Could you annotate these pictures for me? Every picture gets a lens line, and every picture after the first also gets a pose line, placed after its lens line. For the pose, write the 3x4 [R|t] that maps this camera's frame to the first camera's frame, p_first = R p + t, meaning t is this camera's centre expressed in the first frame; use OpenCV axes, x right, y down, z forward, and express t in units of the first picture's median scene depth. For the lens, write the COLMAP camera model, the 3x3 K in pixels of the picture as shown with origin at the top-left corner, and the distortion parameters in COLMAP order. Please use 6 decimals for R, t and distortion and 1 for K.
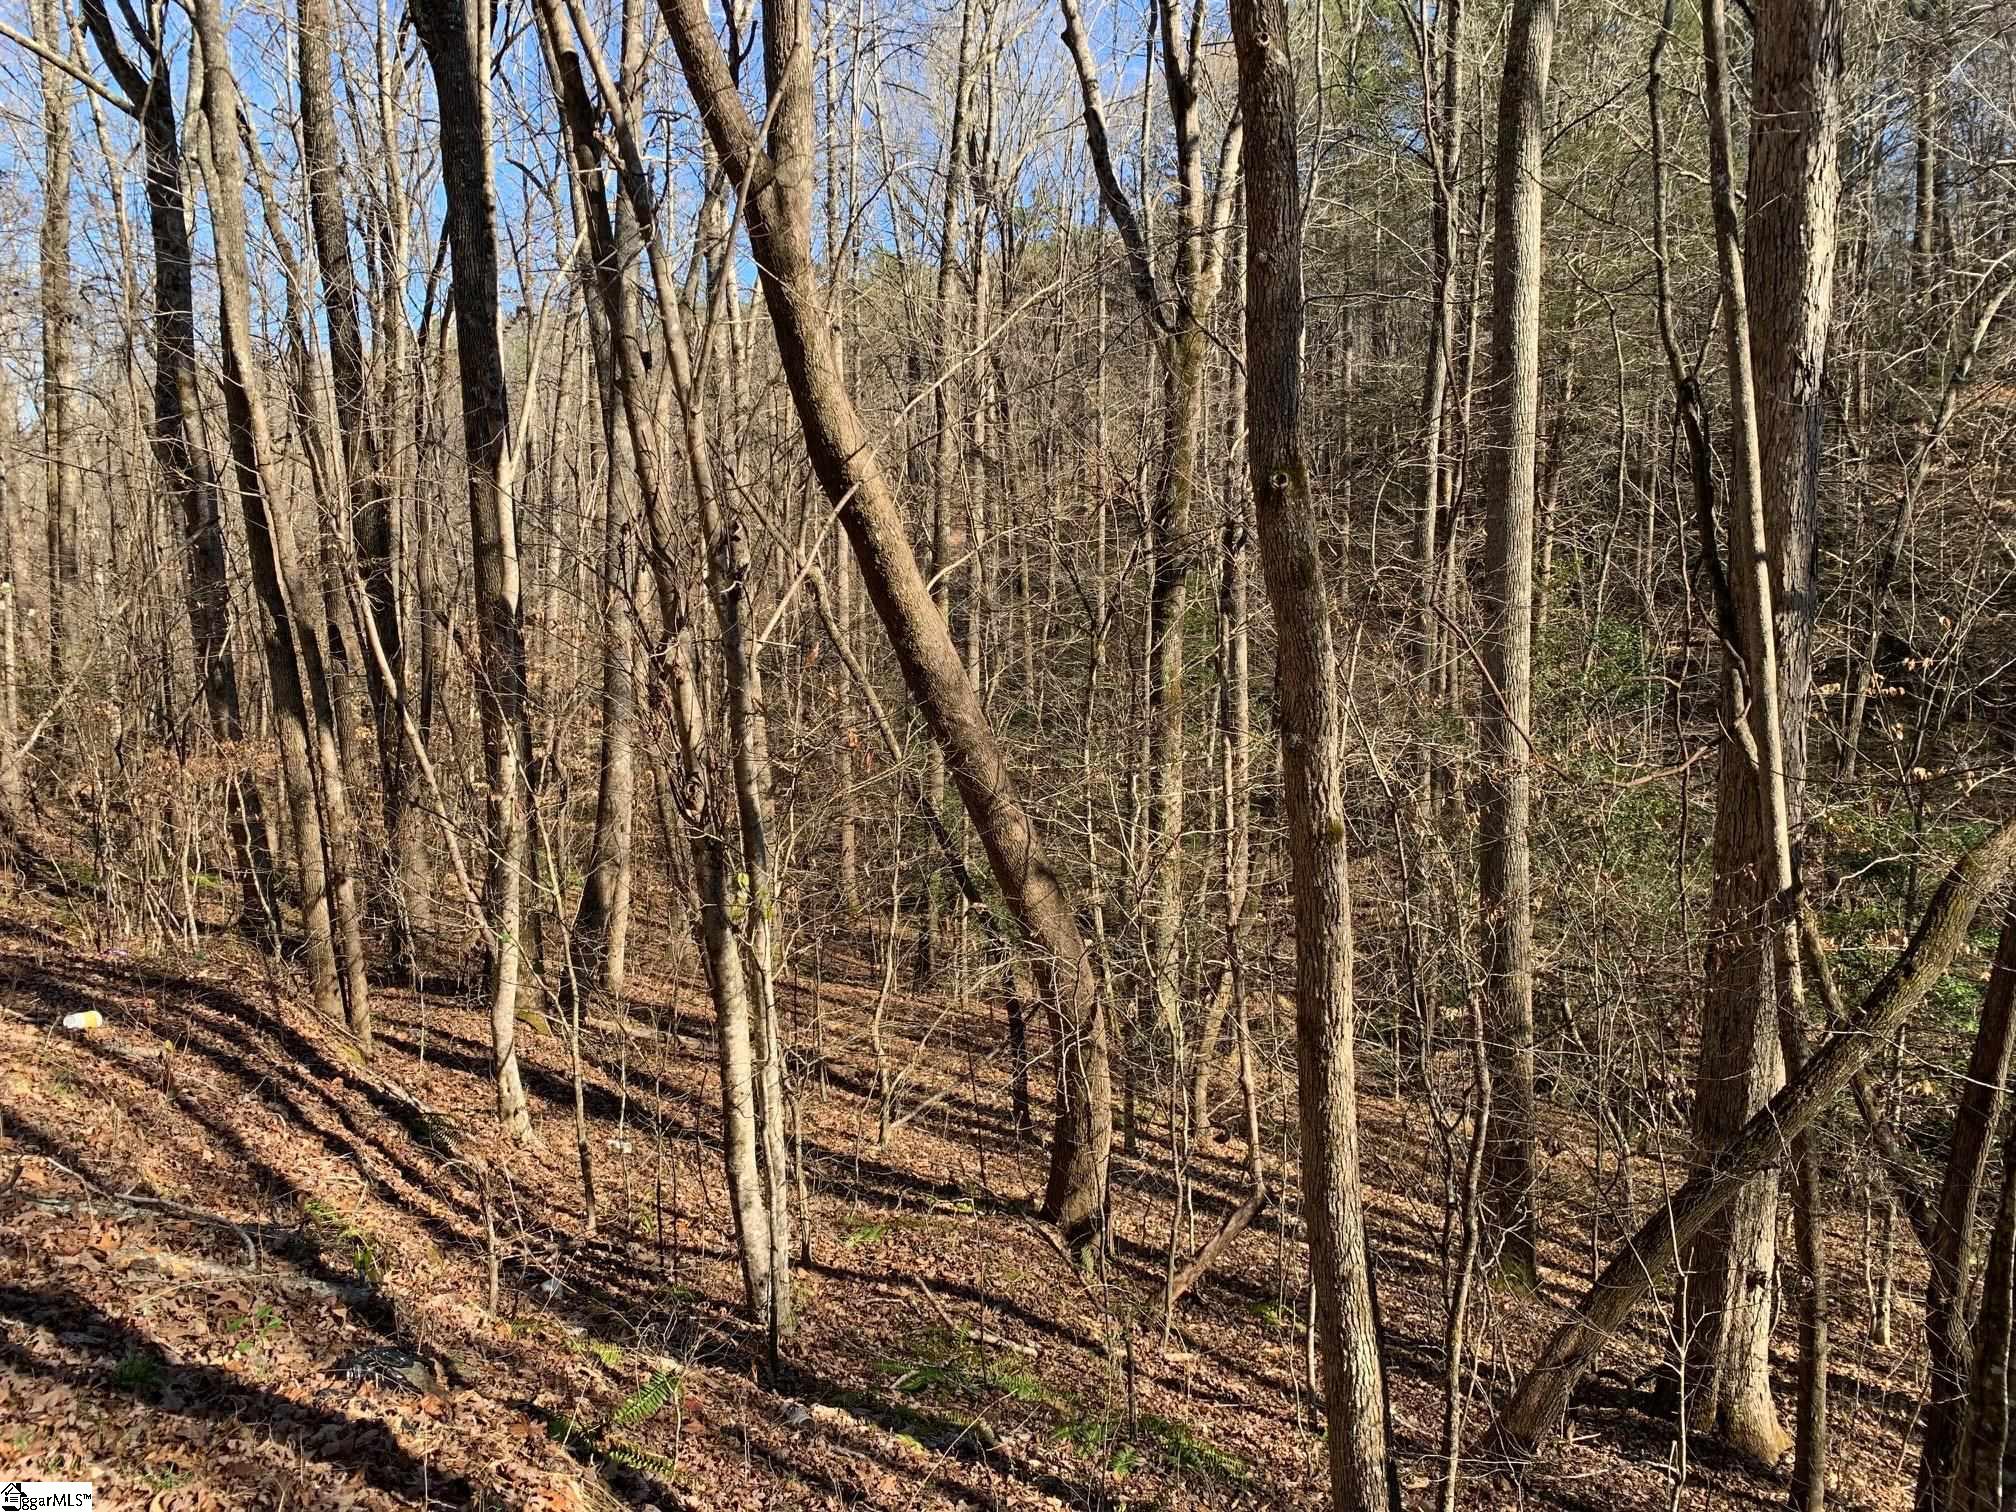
lens RADIAL K [[1517.2, 0, 1008.5], [0, 1517.2, 748.3], [0, 0, 1]] dist [0.007029, -0.000885]
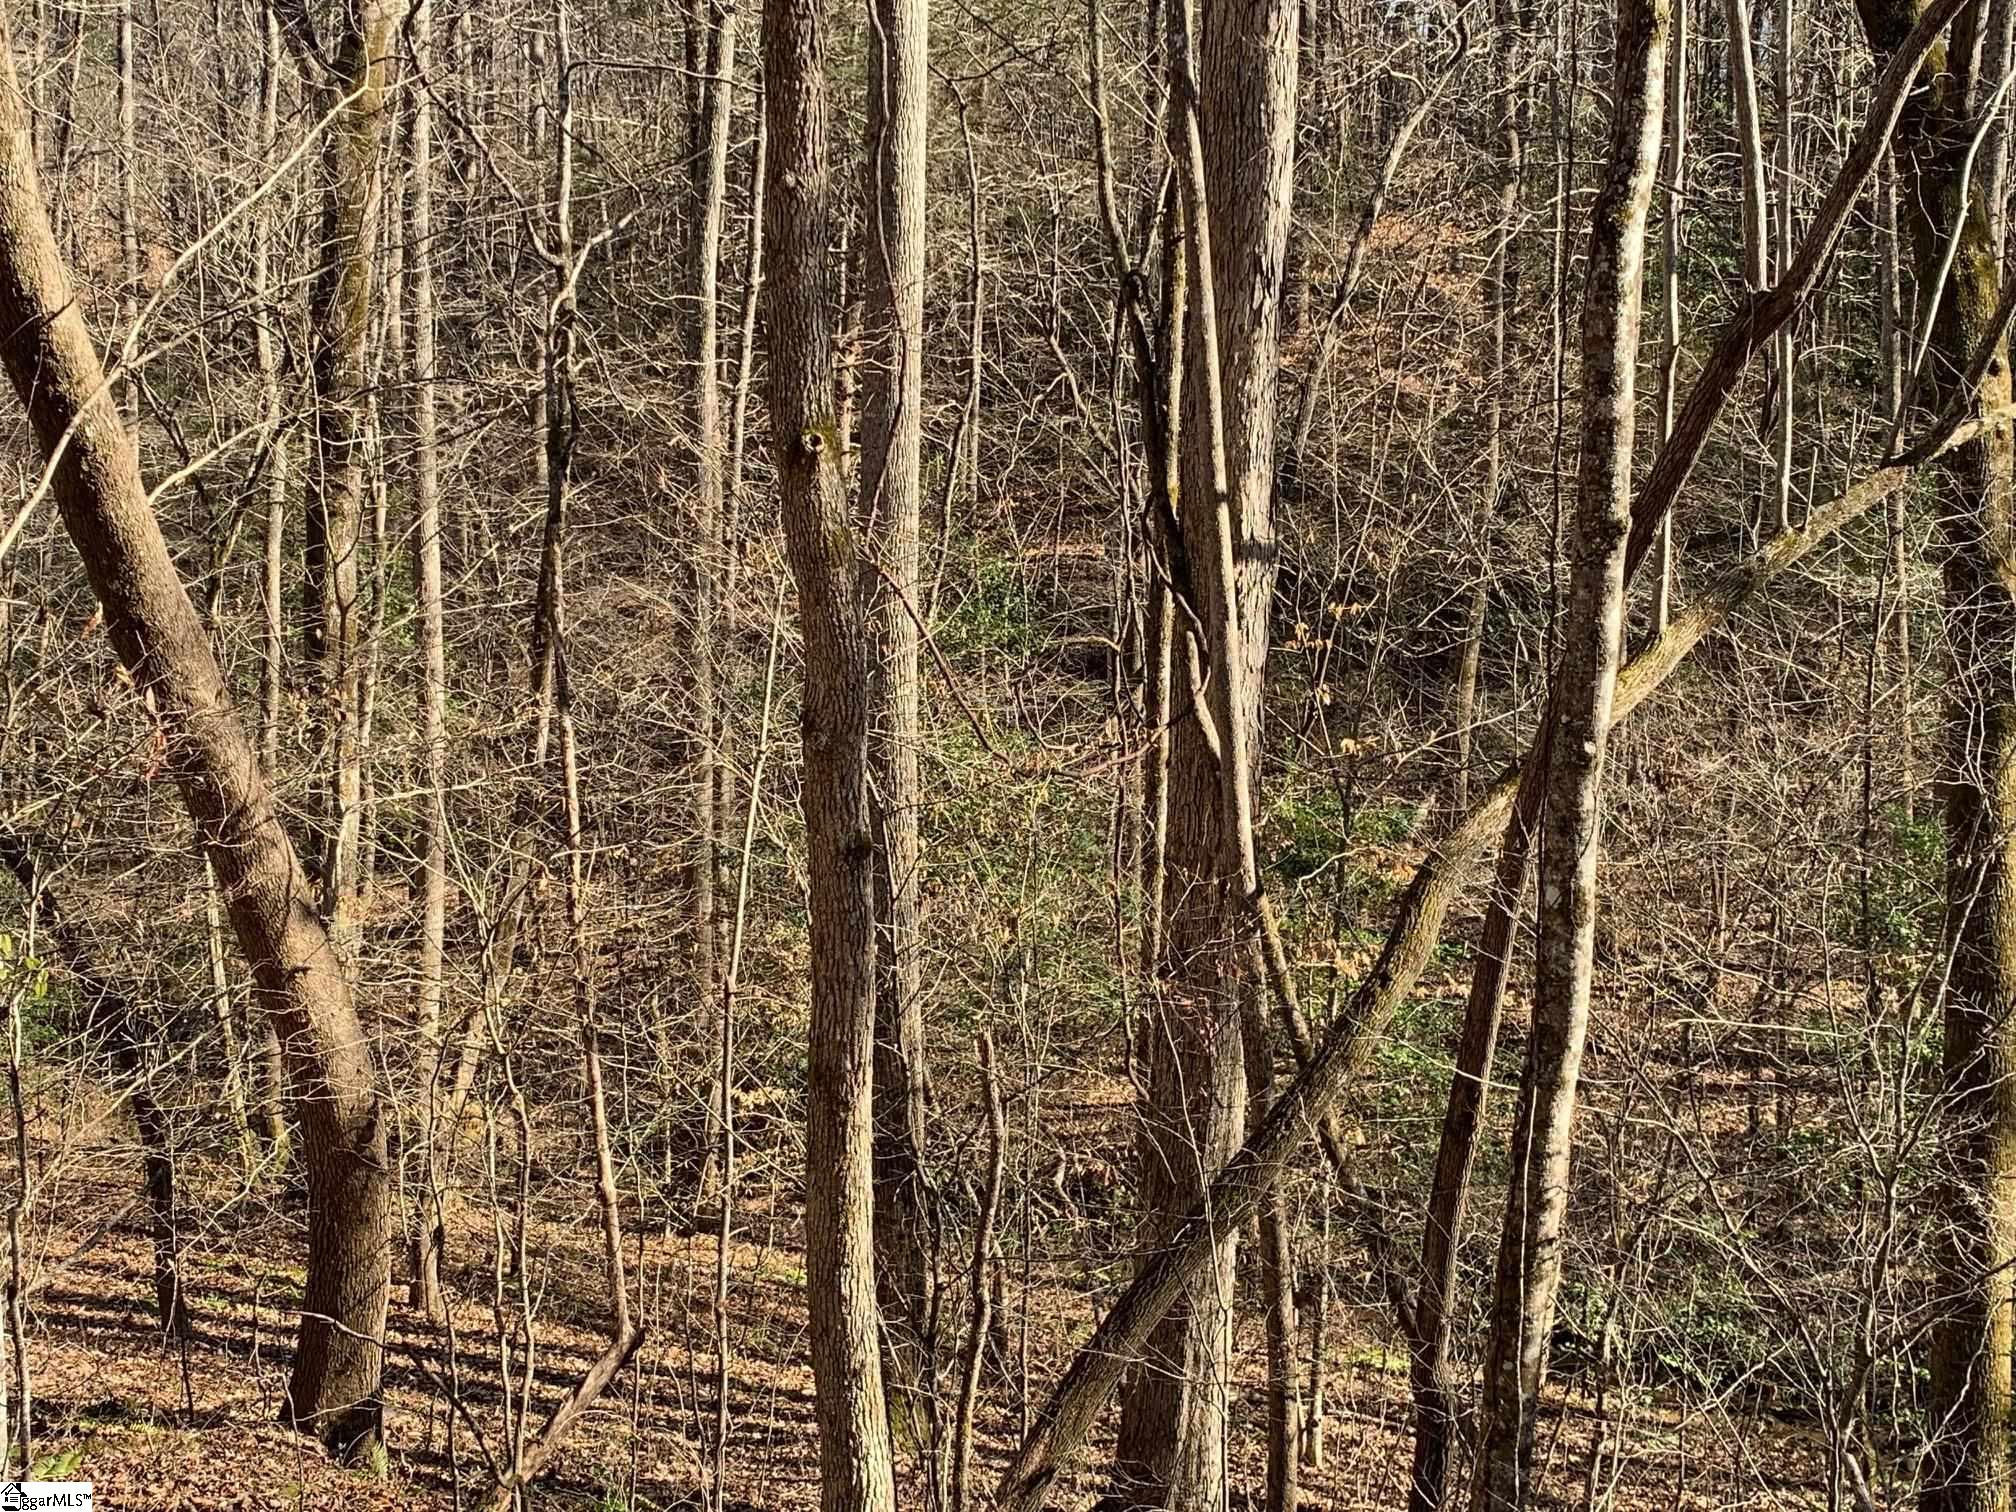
lens RADIAL K [[2515.3, 0, 994.9], [0, 2515.3, 733.4], [0, 0, 1]] dist [0.195076, -0.567491]
pose [[0.909237, -0.013130, 0.416073, -0.198508], [0.007360, 0.999853, 0.015469, -0.019540], [-0.416215, -0.011002, 0.909200, -0.215071]]
